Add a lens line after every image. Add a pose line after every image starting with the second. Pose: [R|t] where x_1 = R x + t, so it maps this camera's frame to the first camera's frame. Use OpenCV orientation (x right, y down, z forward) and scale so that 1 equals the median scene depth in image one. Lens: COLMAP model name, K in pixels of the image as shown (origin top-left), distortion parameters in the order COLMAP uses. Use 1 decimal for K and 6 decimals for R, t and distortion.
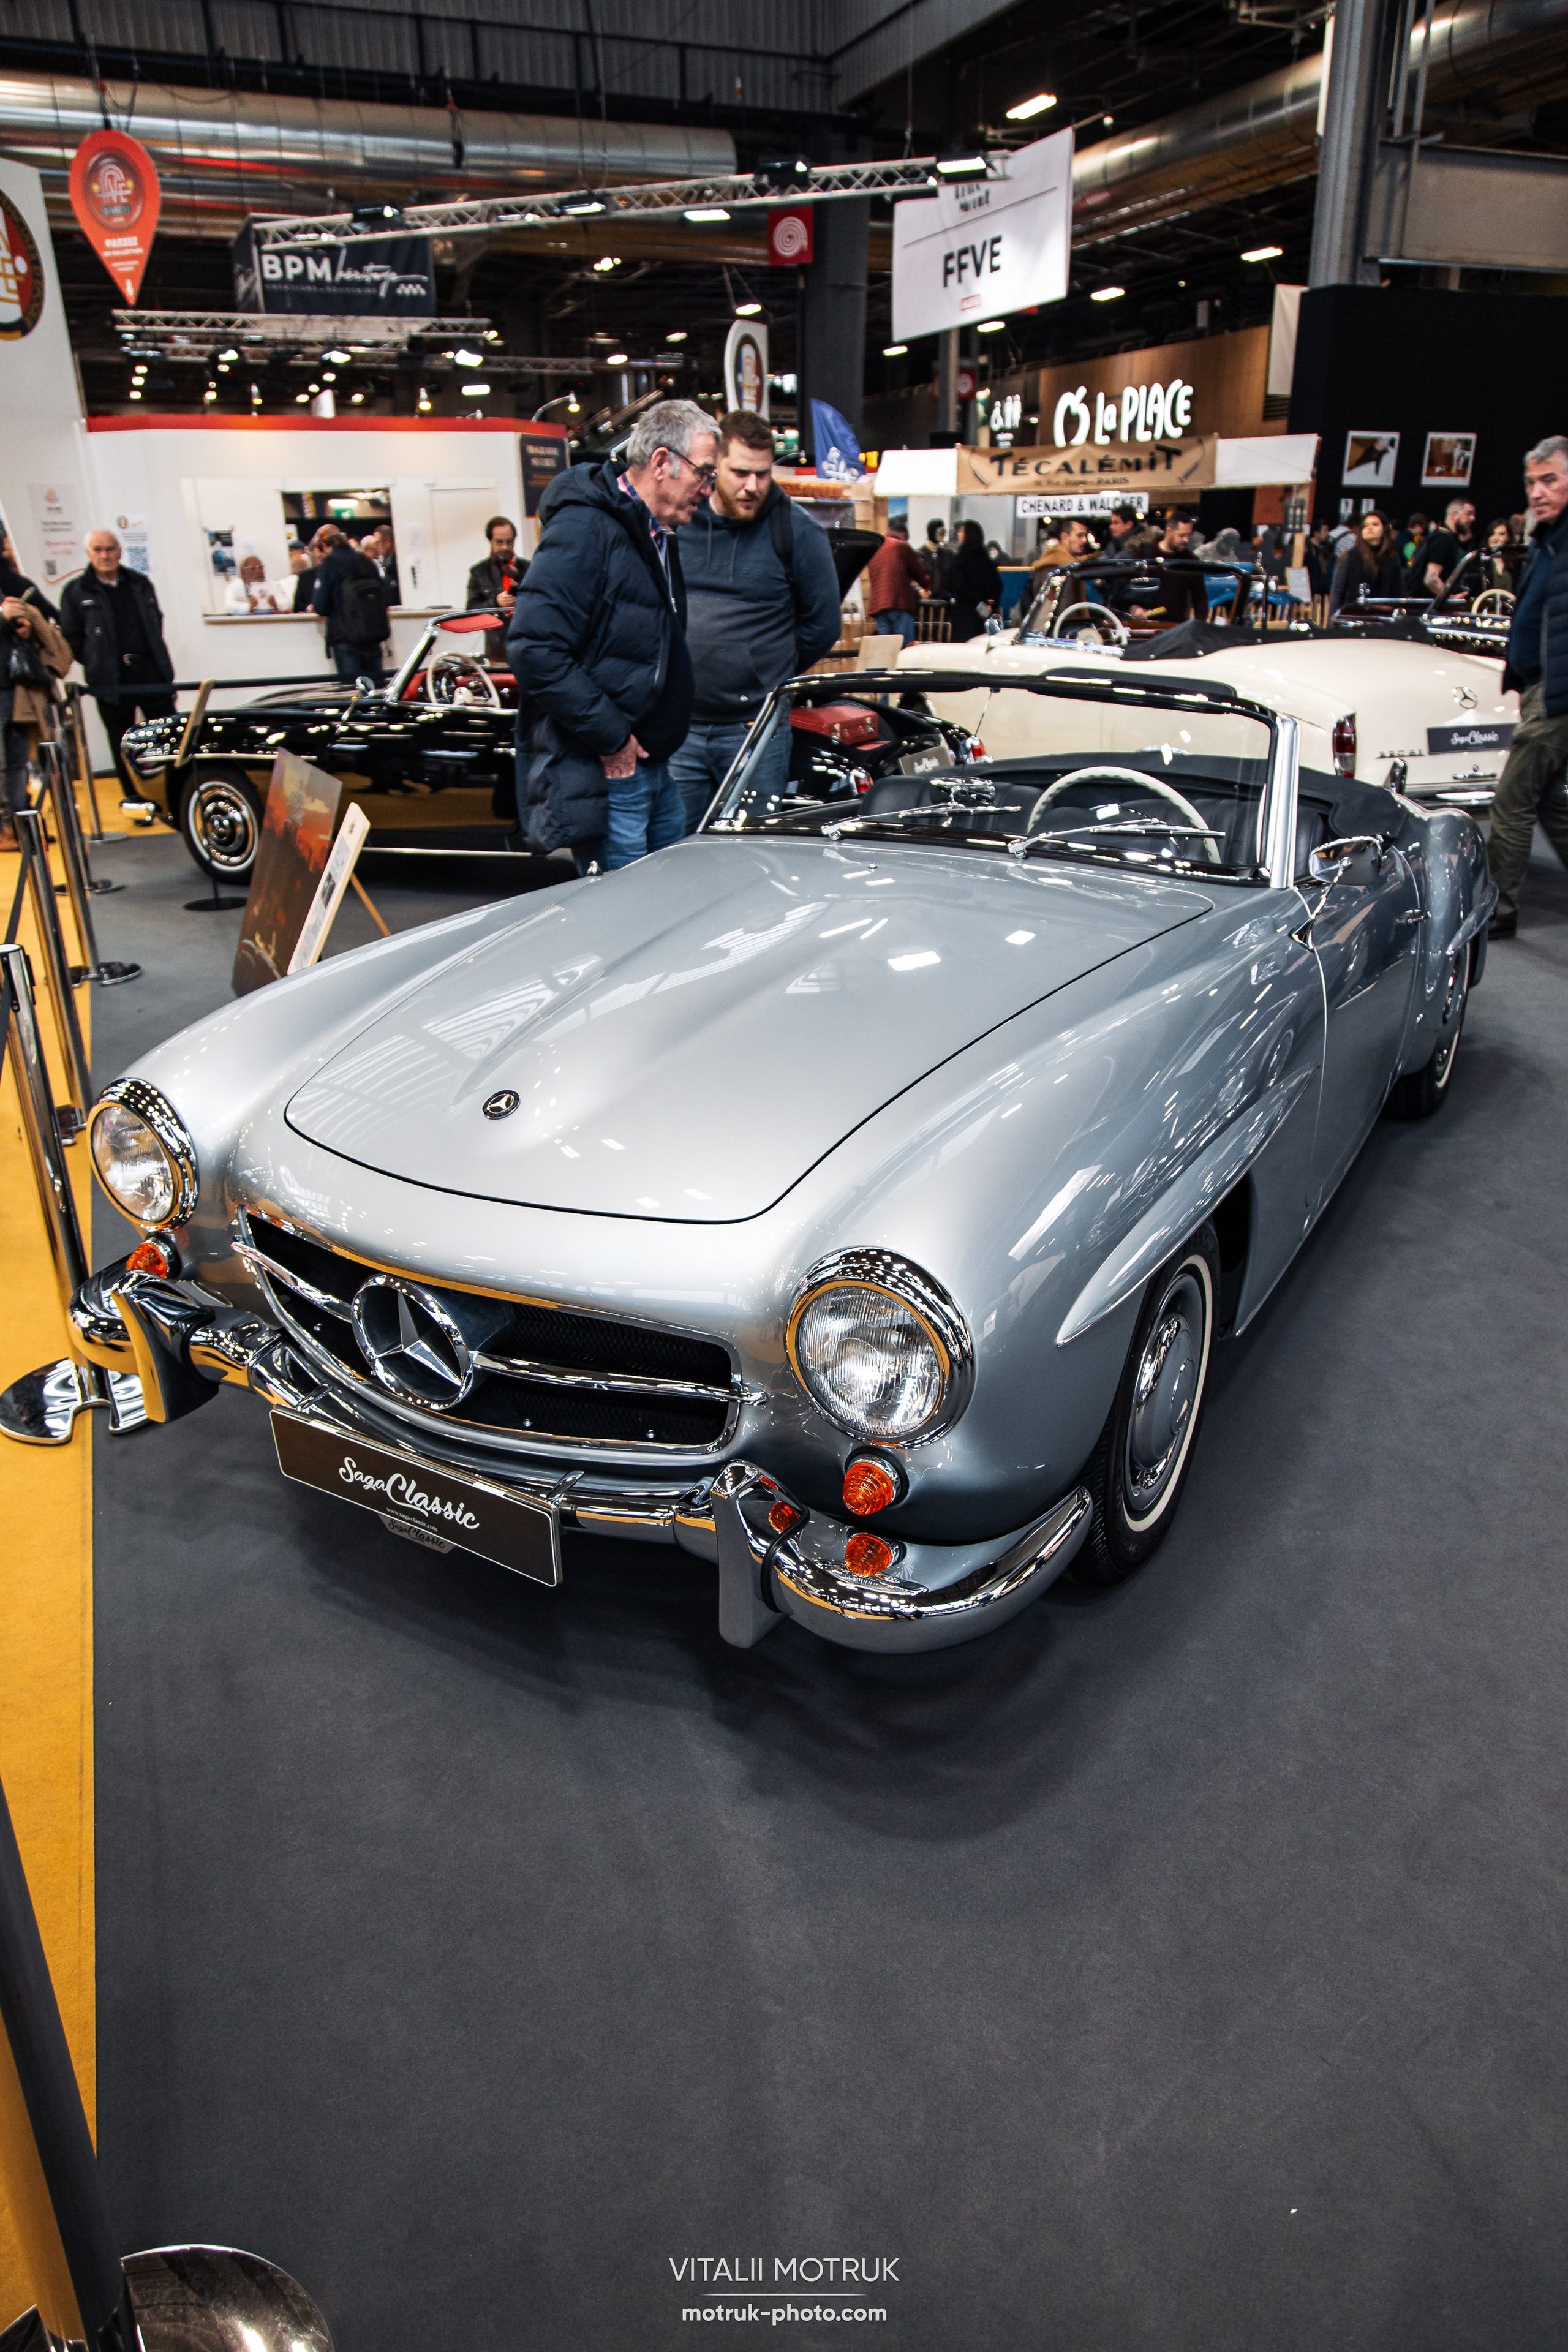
lens RADIAL K [[1578.8, 0, 784.0], [0, 1578.8, 1176.0], [0, 0, 1]] dist [0.004156, -0.004381]
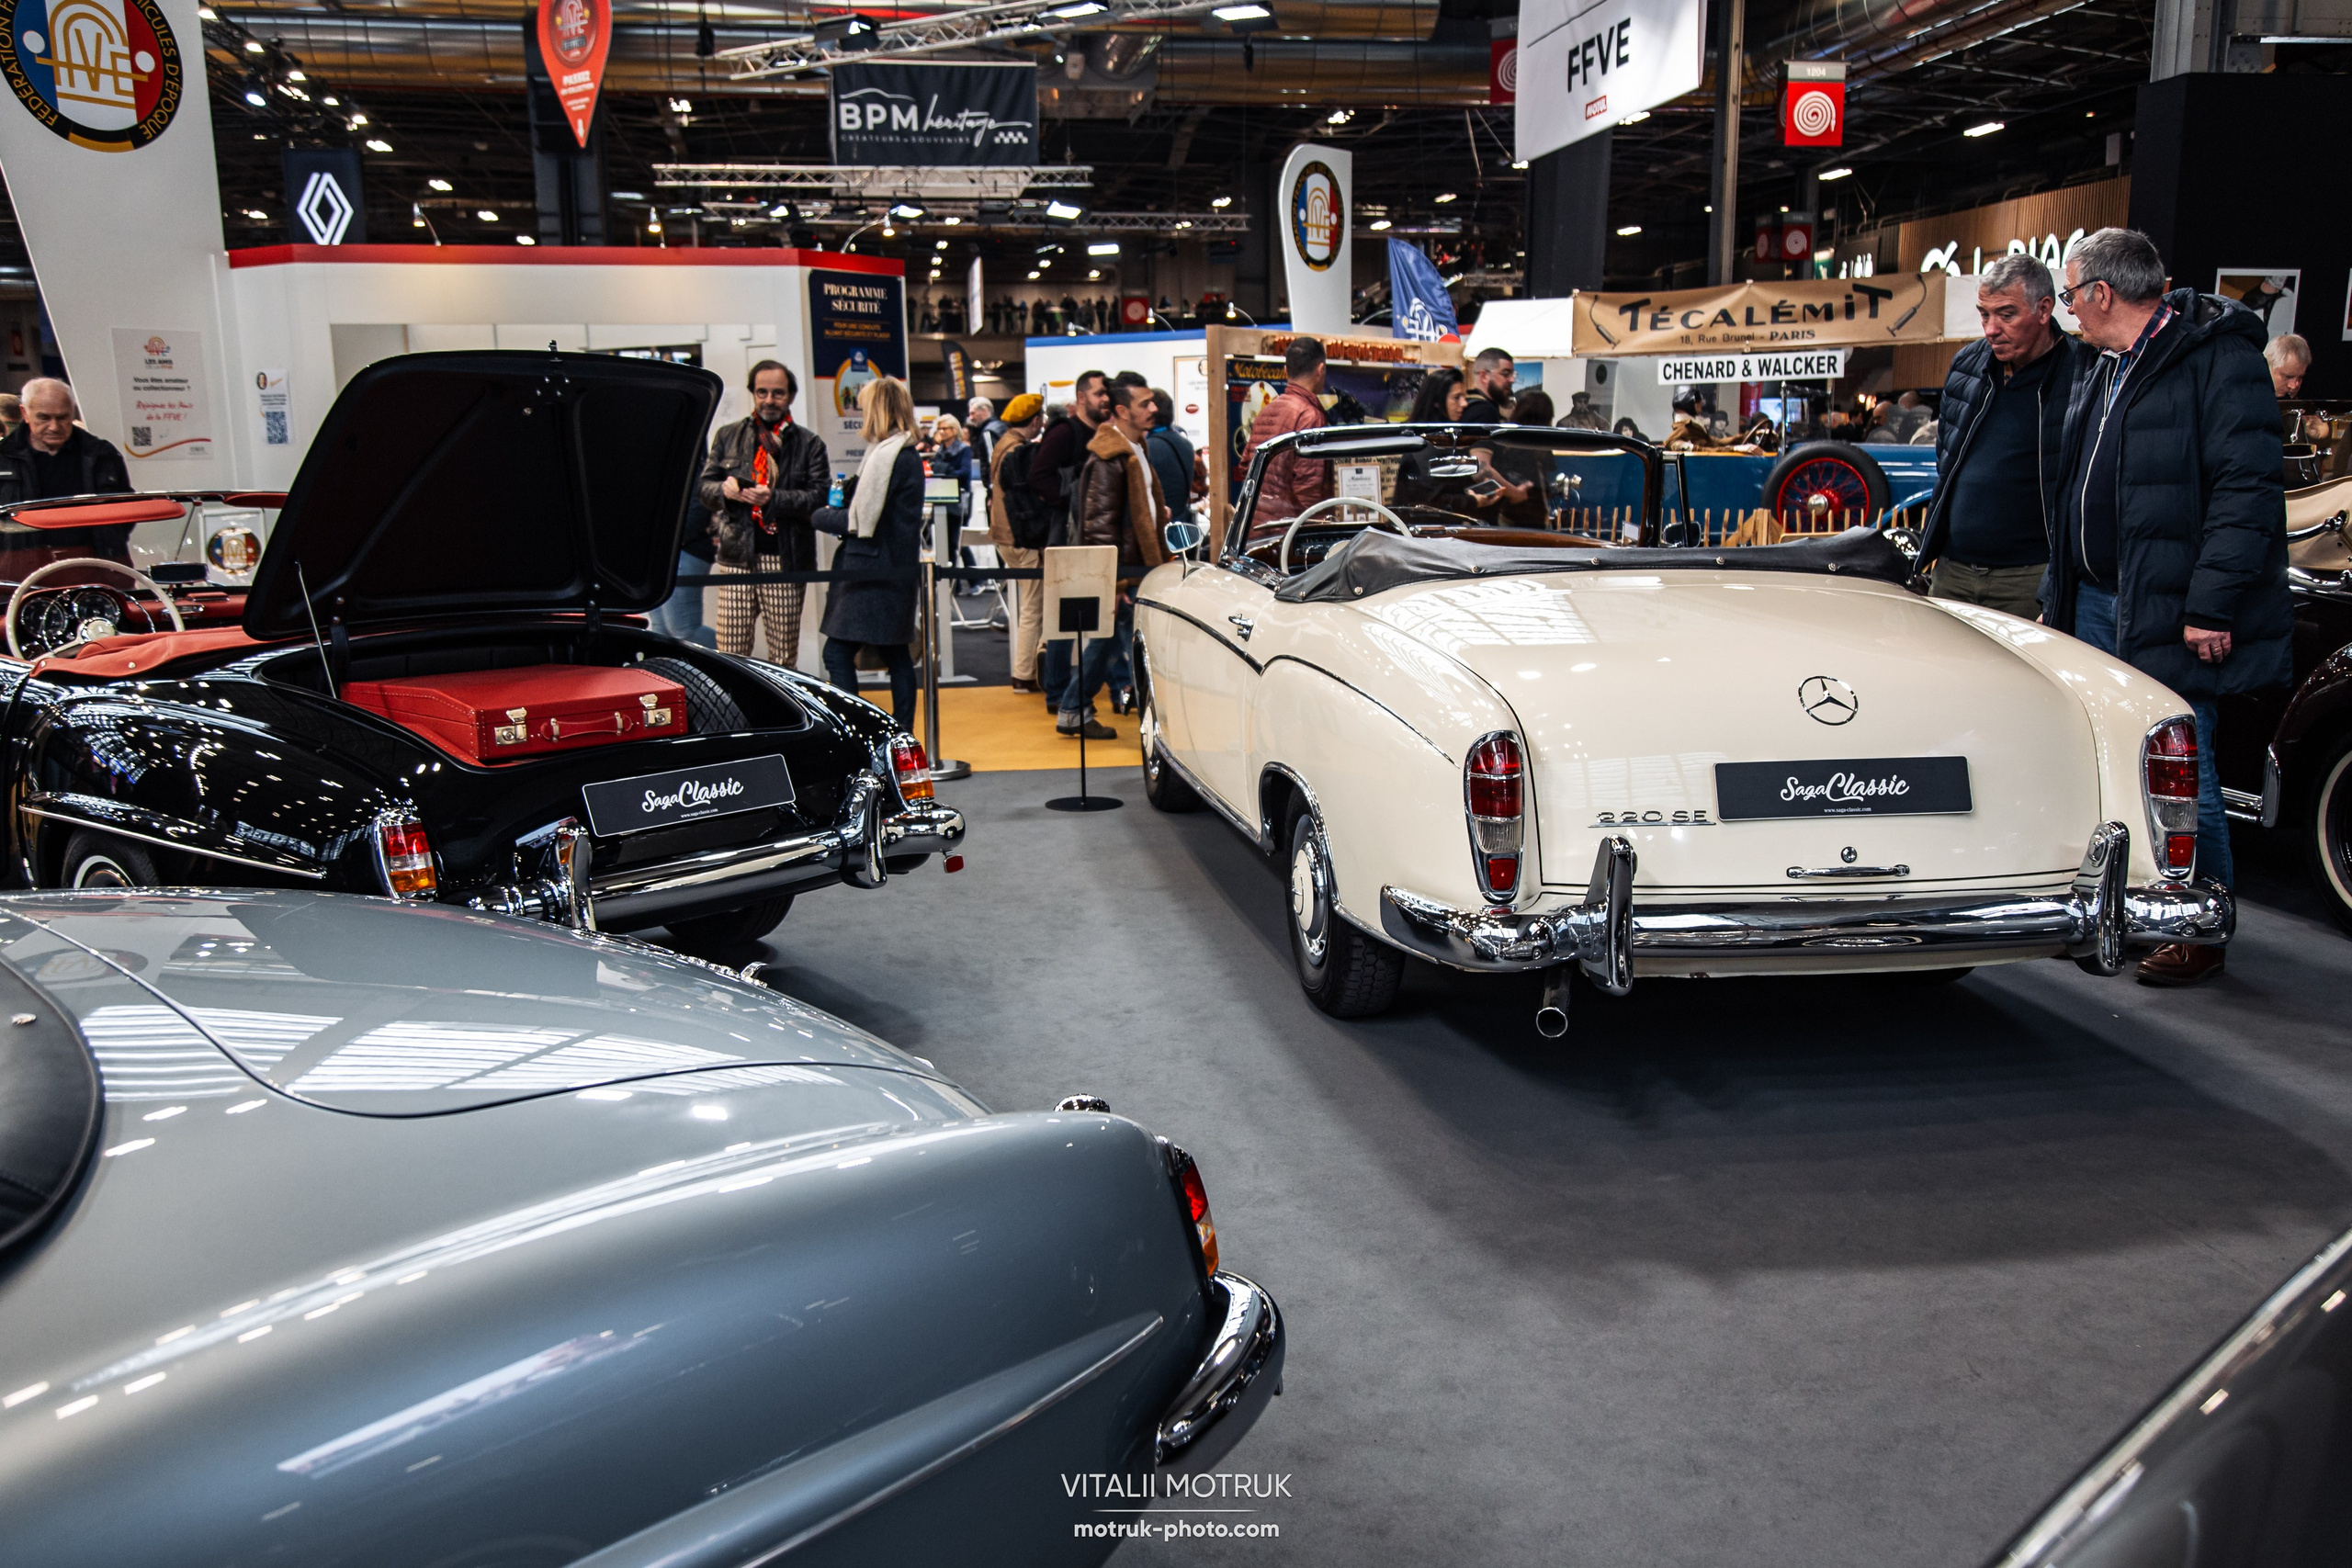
lens RADIAL K [[1982.8, 0, 1109.0], [0, 1982.8, 785.0], [0, 0, 1]] dist [0.043856, -0.024449]
pose [[0.973529, 0.044042, -0.224279, 0.110467], [-0.088694, 0.977161, -0.193107, -0.046152], [0.210652, 0.207888, 0.955201, 0.128151]]
